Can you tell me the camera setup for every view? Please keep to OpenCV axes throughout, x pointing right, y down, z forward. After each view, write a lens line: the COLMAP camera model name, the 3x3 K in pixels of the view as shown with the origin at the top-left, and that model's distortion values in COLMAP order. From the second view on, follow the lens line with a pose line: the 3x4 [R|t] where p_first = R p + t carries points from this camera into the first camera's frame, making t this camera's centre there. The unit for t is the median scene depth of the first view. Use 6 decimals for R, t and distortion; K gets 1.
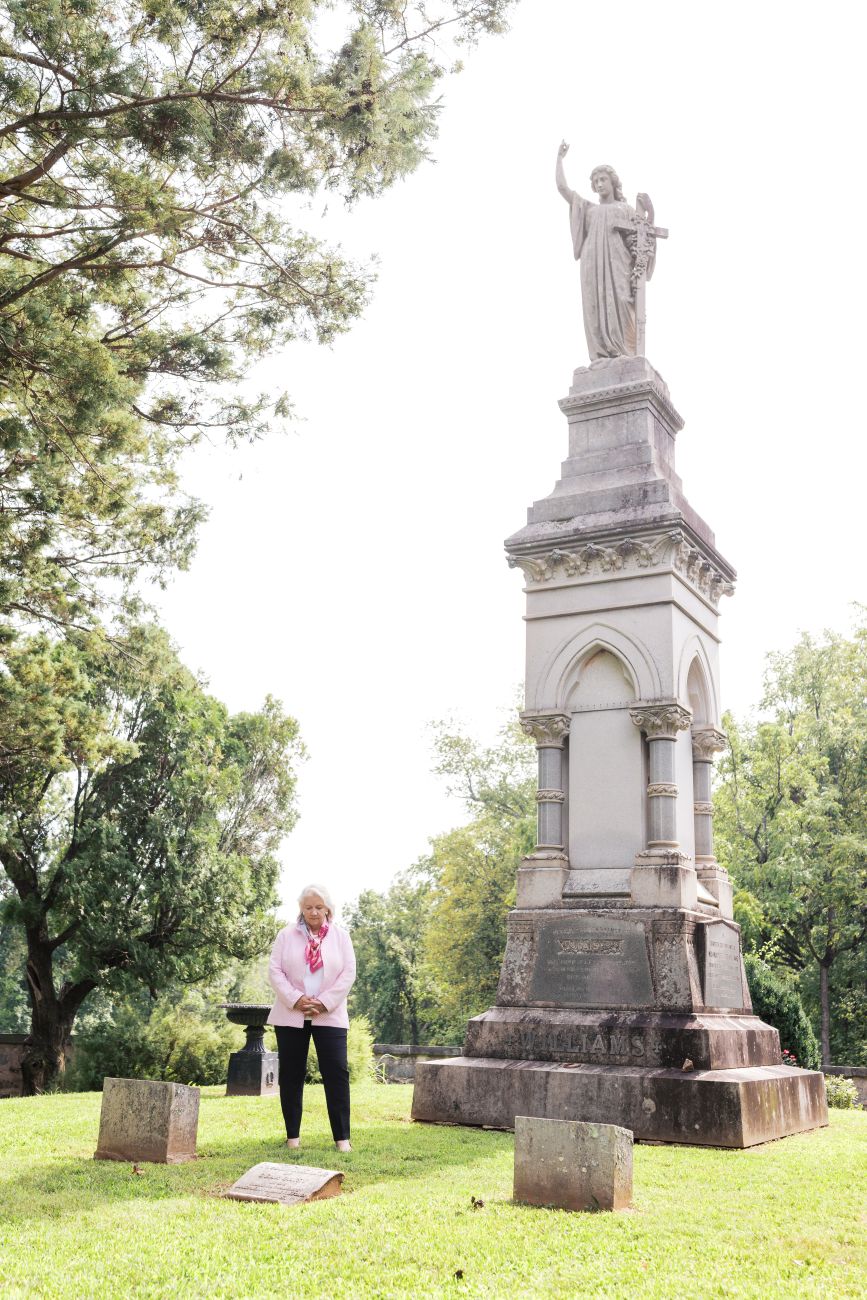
lens RADIAL K [[1284.8, 0, 433.7], [0, 1284.8, 557.0], [0, 0, 1]] dist [0.003332, -0.004381]
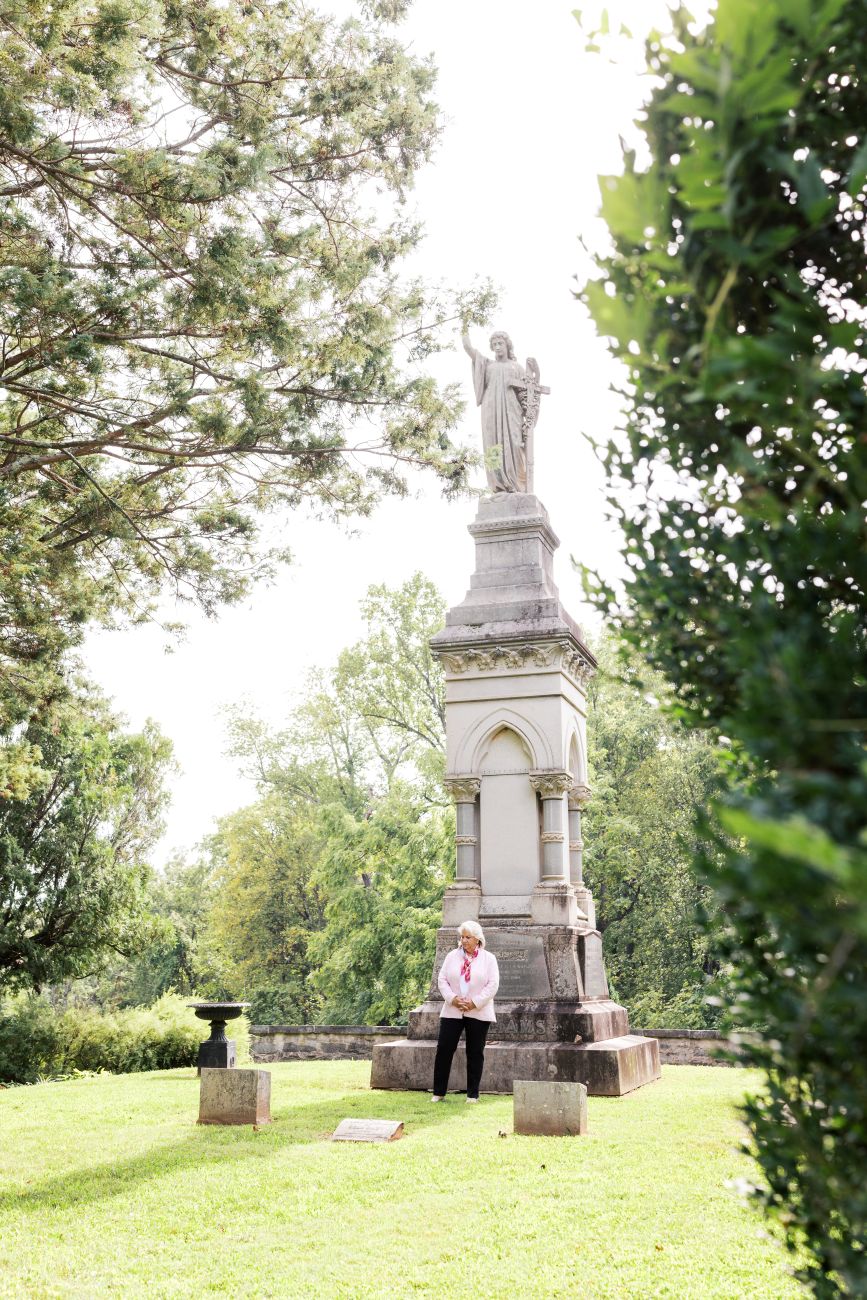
lens RADIAL K [[1284.8, 0, 433.7], [0, 1284.8, 557.0], [0, 0, 1]] dist [0.003332, -0.004381]
pose [[0.984171, 0.023159, 0.175704, -0.175632], [-0.027082, 0.999434, 0.019962, -0.126143], [-0.175142, -0.024404, 0.984241, -0.277756]]
